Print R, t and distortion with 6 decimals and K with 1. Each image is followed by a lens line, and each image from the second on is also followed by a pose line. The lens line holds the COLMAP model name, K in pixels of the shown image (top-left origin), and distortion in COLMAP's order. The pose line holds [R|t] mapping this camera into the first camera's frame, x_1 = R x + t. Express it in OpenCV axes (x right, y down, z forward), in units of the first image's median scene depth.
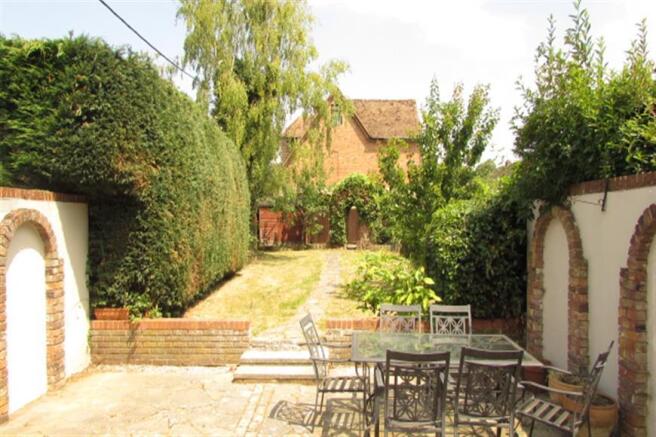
lens RADIAL K [[469.7, 0, 327.9], [0, 469.7, 226.6], [0, 0, 1]] dist [-0.018644, -0.002402]
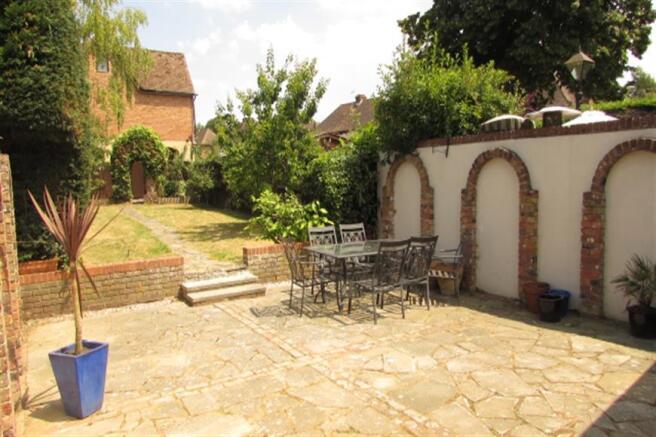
lens RADIAL K [[469.7, 0, 327.9], [0, 469.7, 226.6], [0, 0, 1]] dist [-0.018644, -0.002402]
pose [[0.833278, -0.078363, 0.547273, -0.543912], [0.027135, 0.994508, 0.101087, 0.026182], [-0.552188, -0.069383, 0.830827, -0.141798]]
